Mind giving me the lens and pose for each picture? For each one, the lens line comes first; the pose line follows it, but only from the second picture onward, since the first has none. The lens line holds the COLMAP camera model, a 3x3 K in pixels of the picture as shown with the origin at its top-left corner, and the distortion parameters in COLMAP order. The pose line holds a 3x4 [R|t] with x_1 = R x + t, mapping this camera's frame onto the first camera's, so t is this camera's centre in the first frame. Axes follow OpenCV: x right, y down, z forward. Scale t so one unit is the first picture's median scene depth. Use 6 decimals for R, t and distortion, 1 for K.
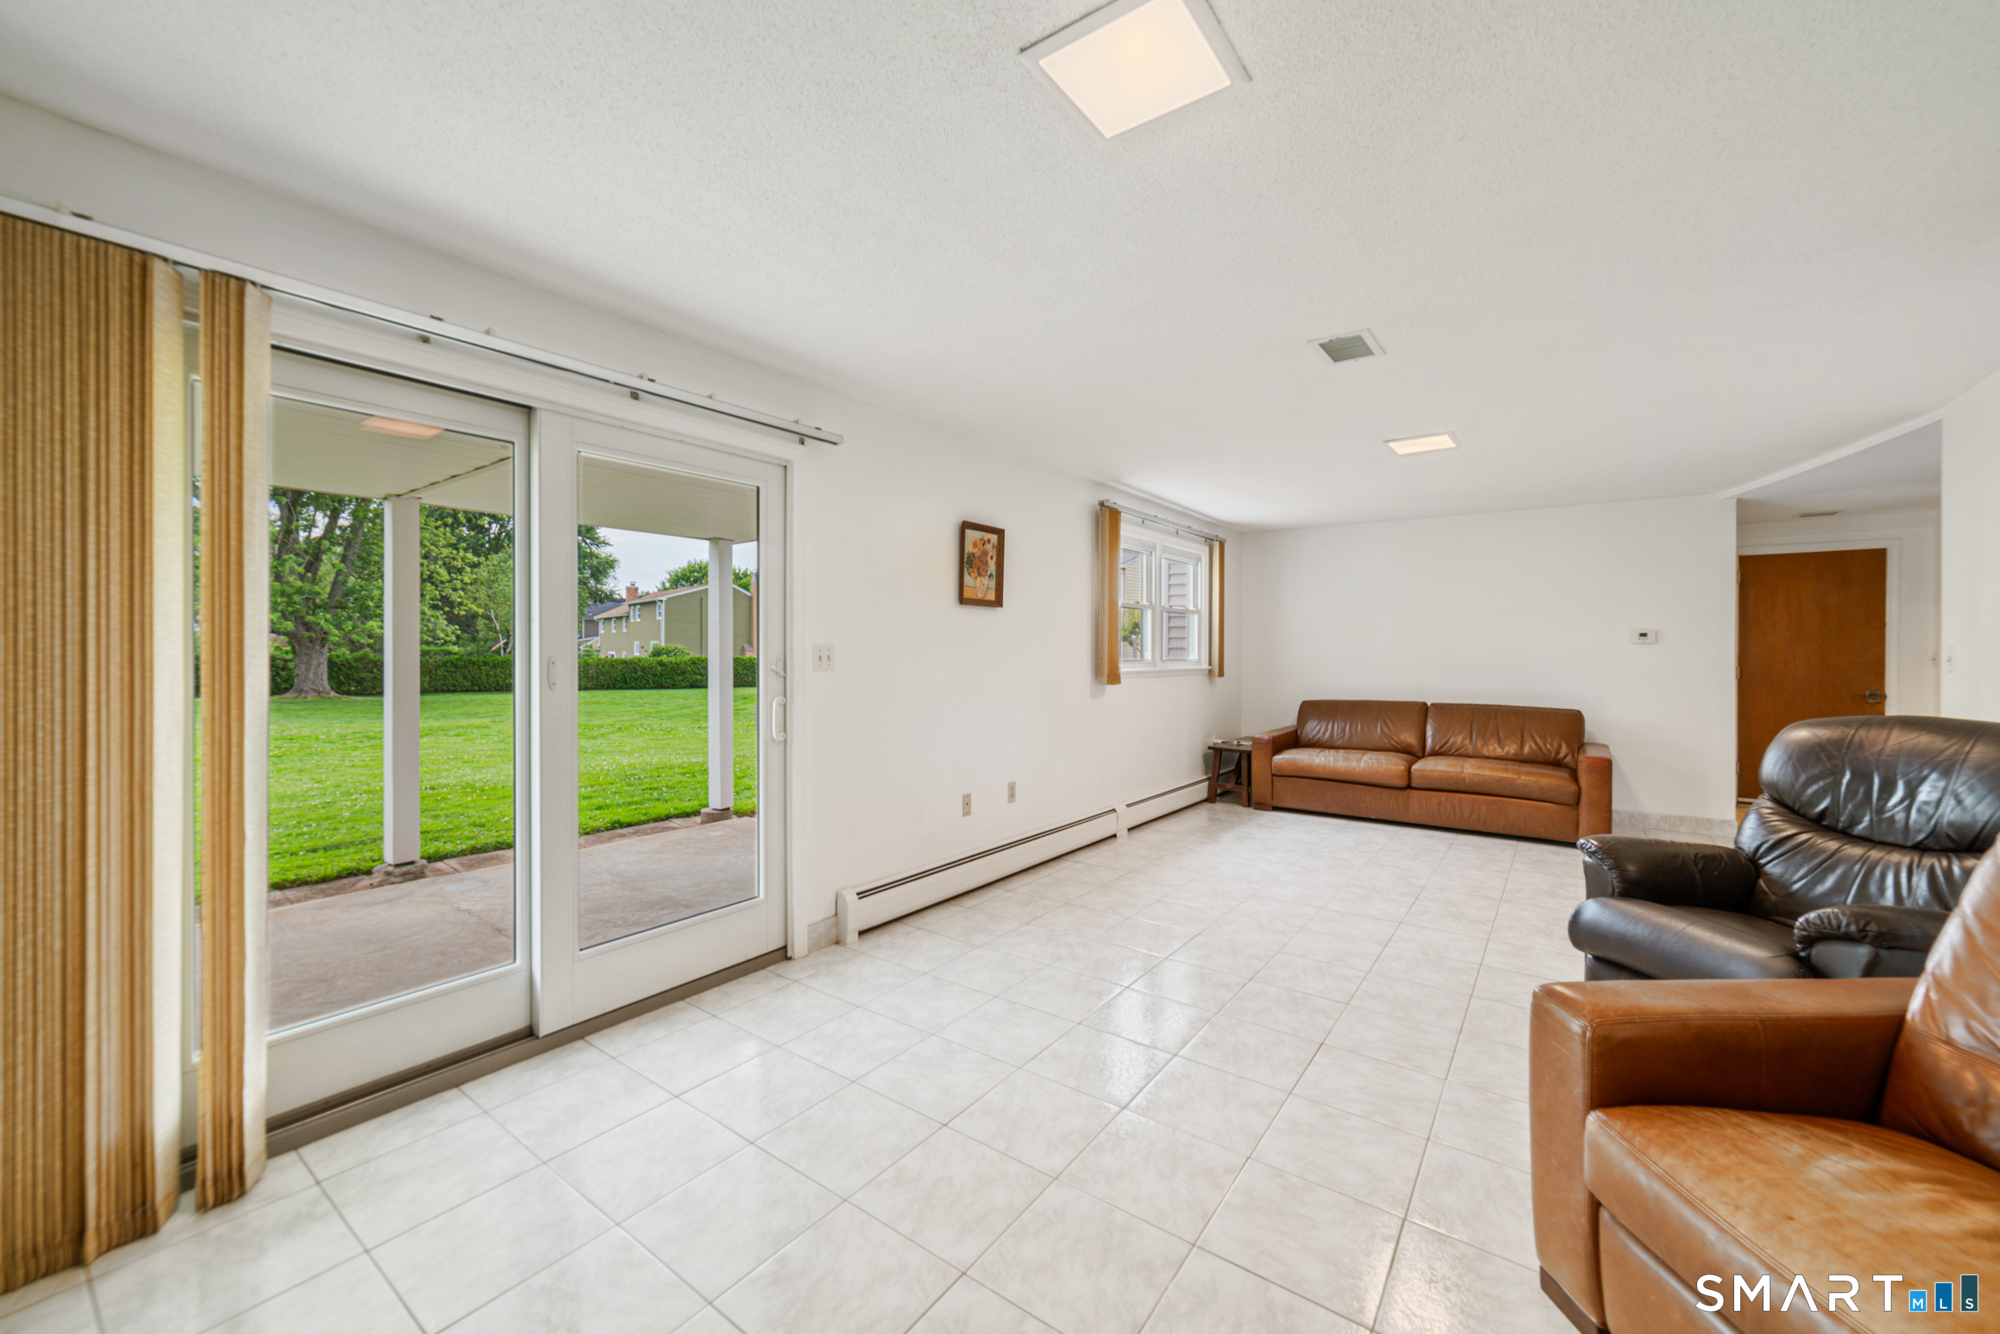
lens RADIAL K [[787.2, 0, 1005.6], [0, 787.2, 651.0], [0, 0, 1]] dist [-0.018267, 0.012845]
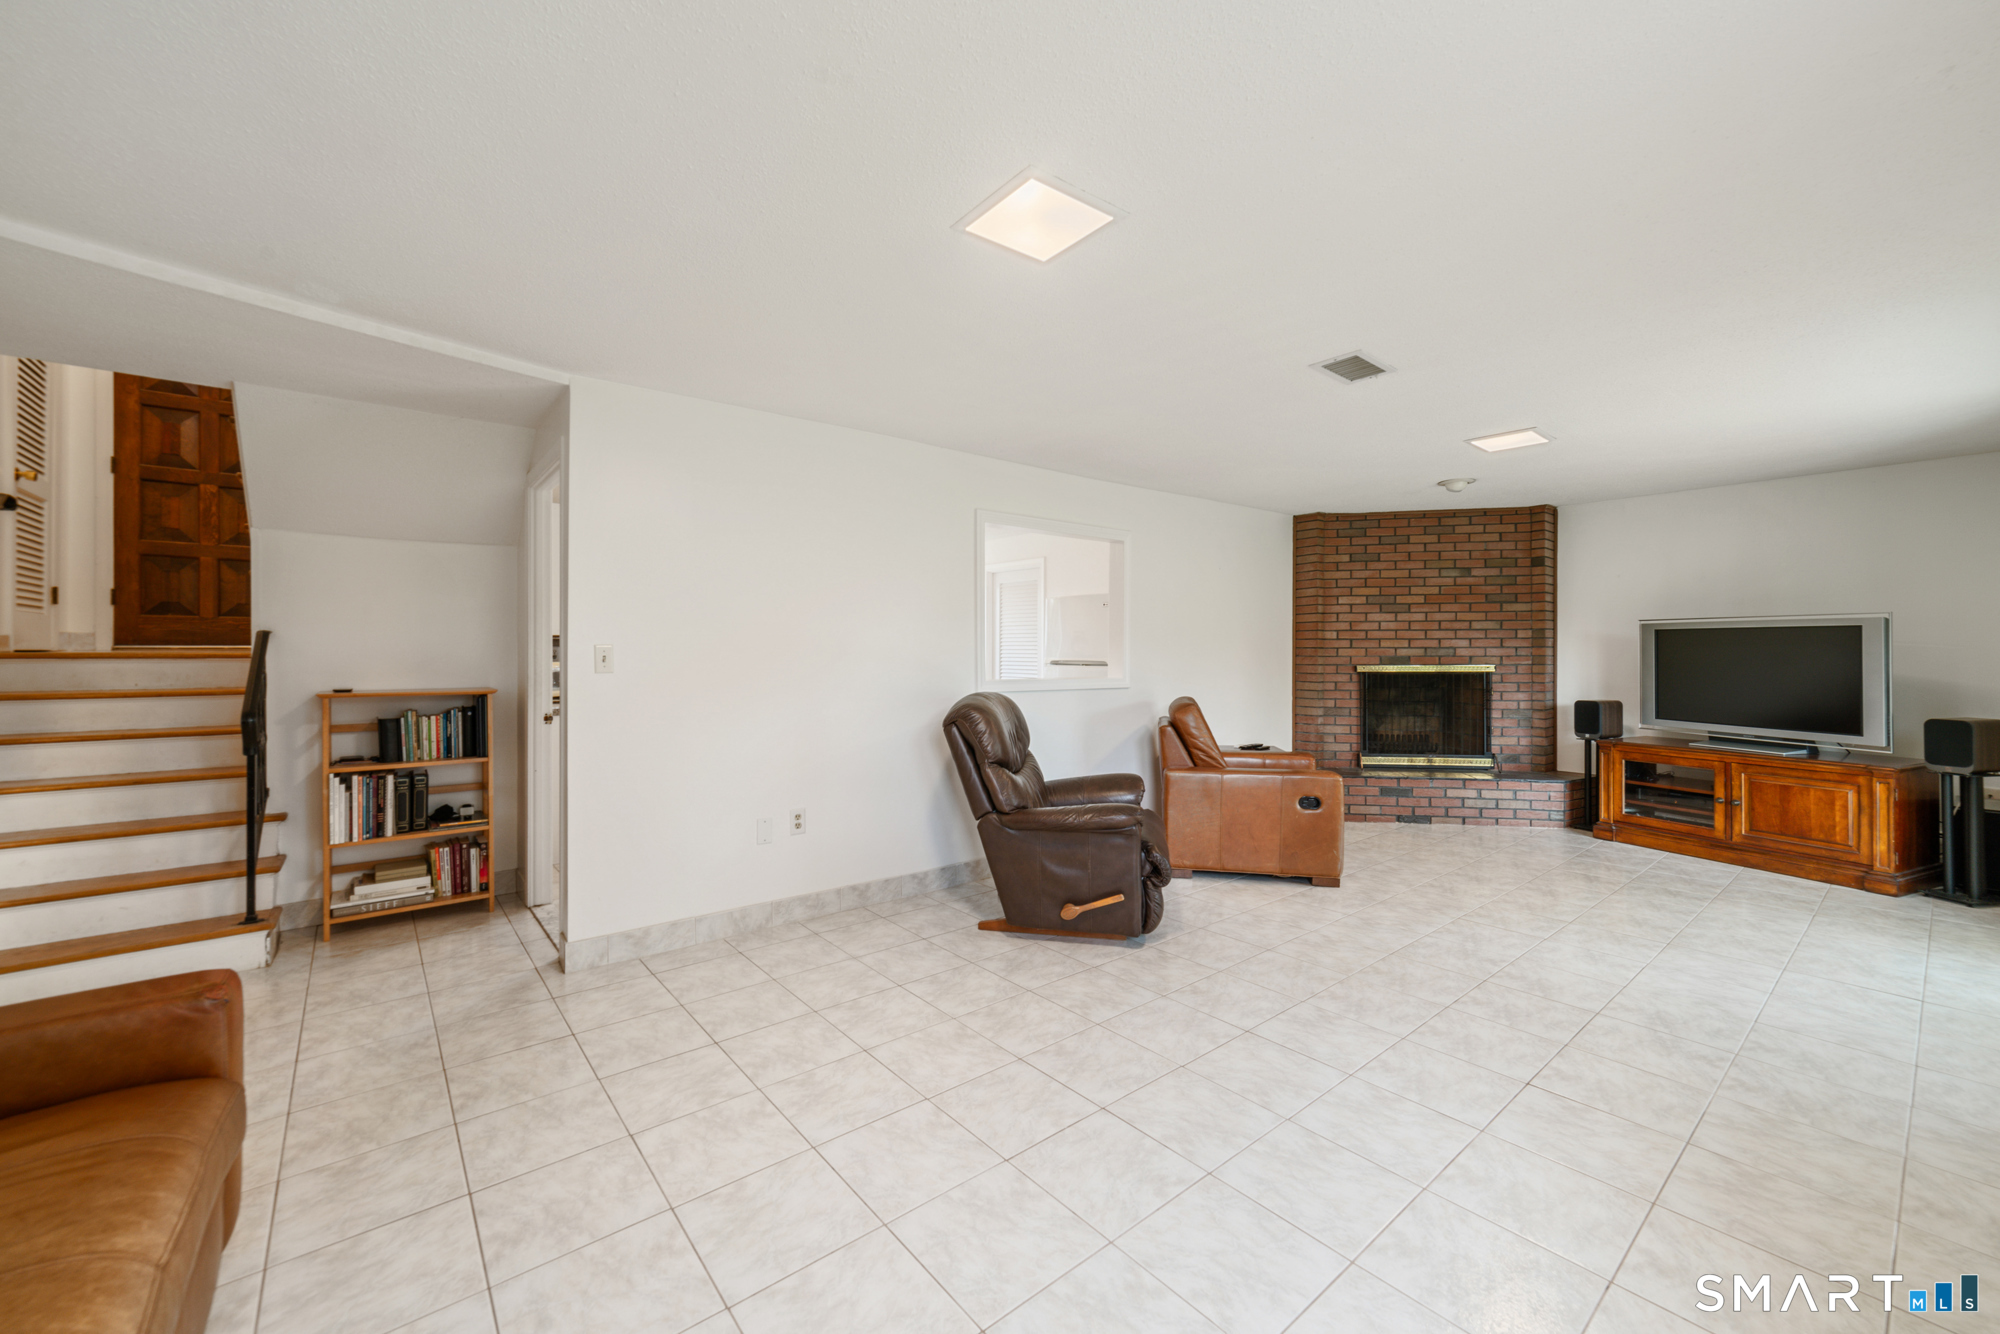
lens RADIAL K [[787.2, 0, 1005.6], [0, 787.2, 651.0], [0, 0, 1]] dist [-0.018267, 0.012845]
pose [[-0.969205, 0.001634, 0.246249, 0.435737], [0.002727, 0.999988, 0.004101, -0.001093], [-0.246239, 0.004646, -0.969198, 1.492447]]
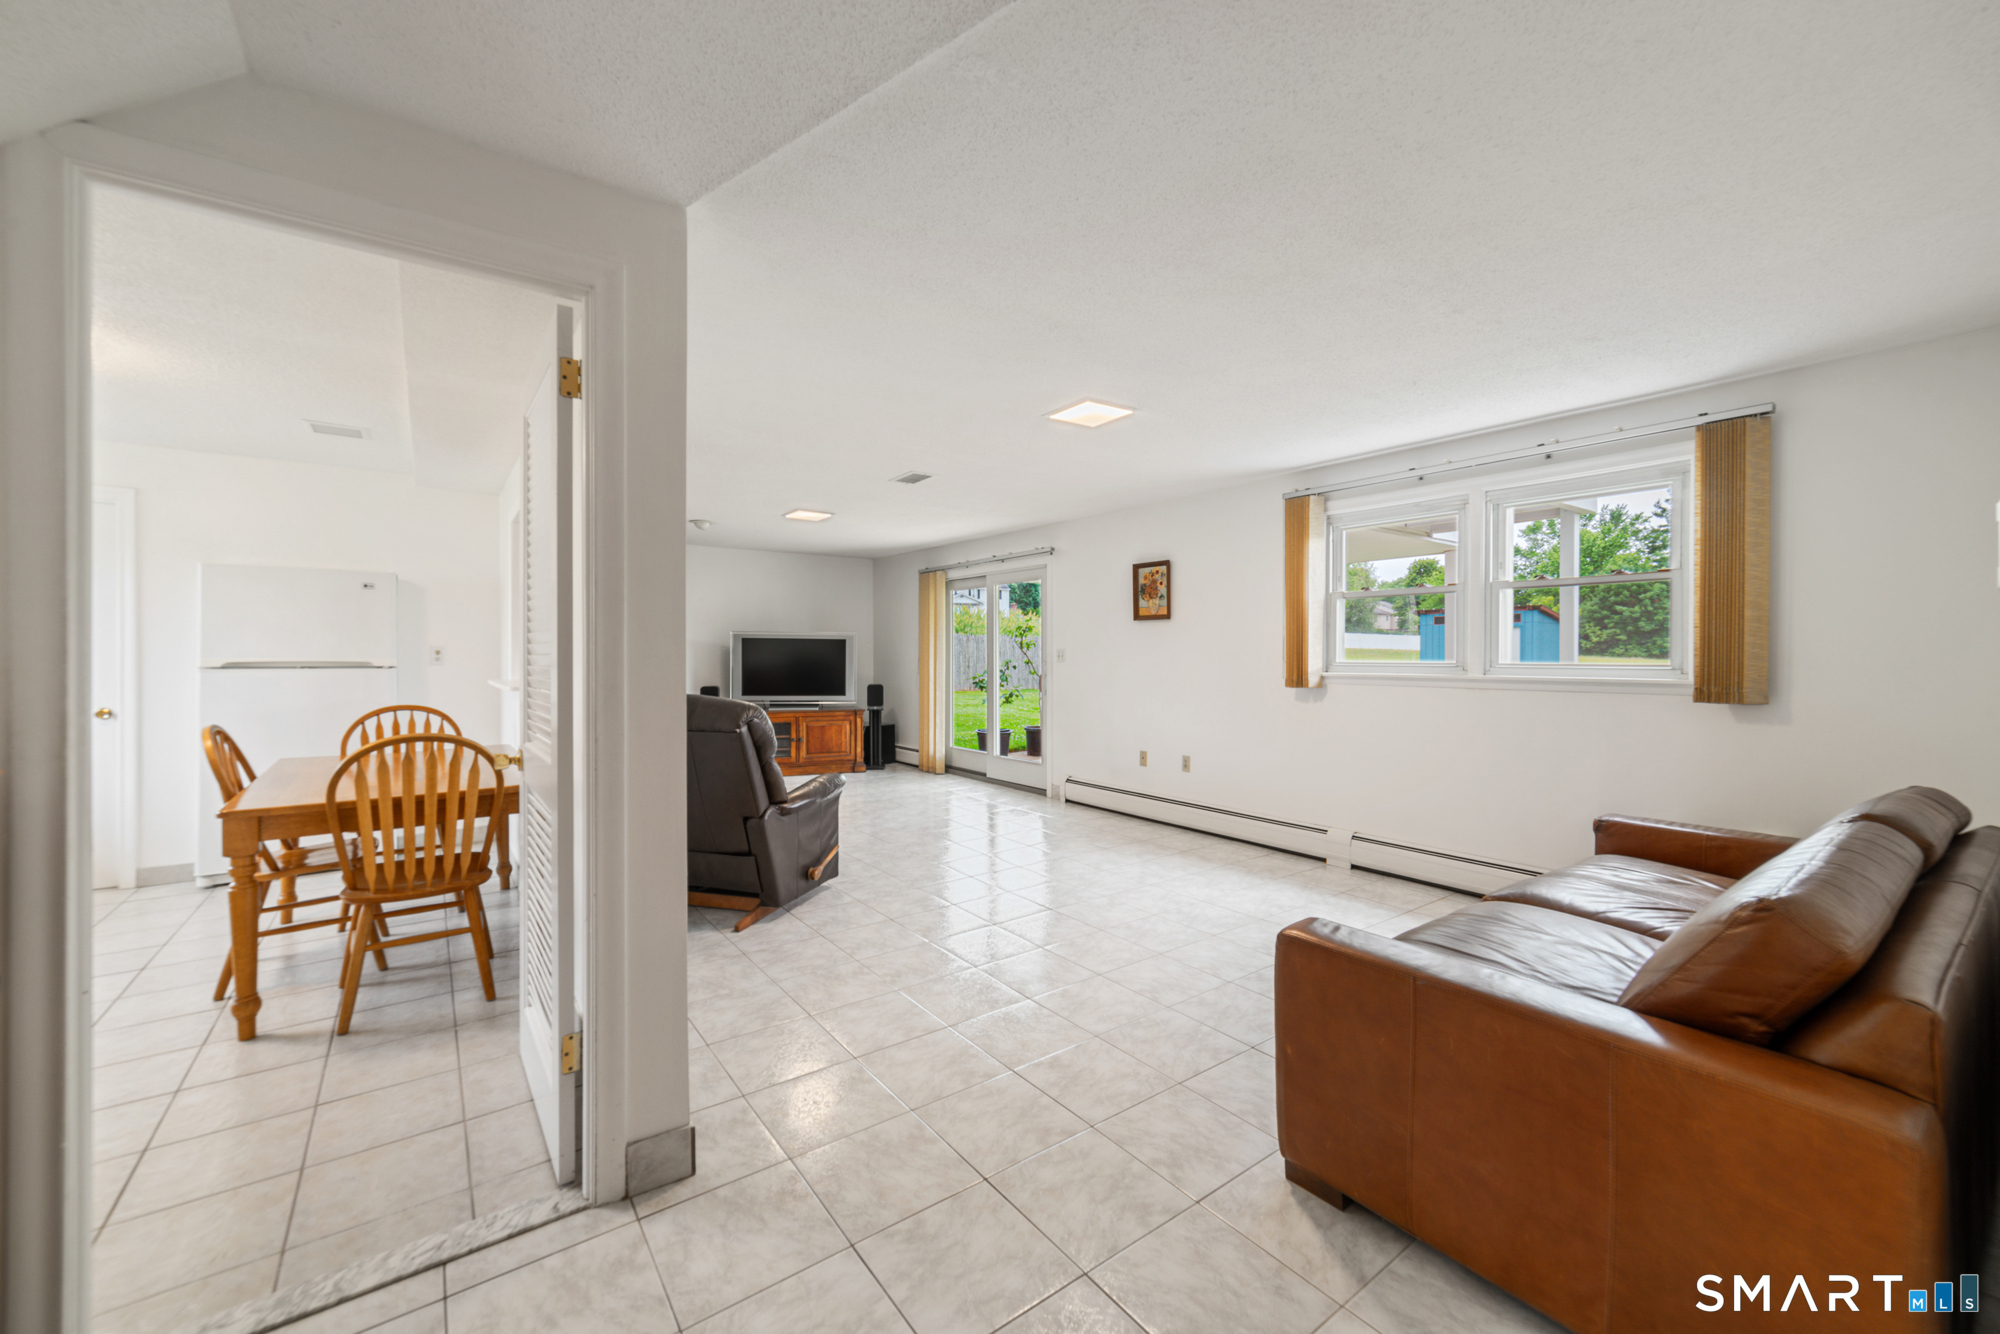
lens RADIAL K [[787.2, 0, 1005.6], [0, 787.2, 651.0], [0, 0, 1]] dist [-0.018267, 0.012845]
pose [[-0.275502, -0.005086, -0.961287, 1.425036], [-0.010263, 0.999945, -0.002349, 0.004259], [0.961246, 0.009218, -0.275539, 1.166510]]
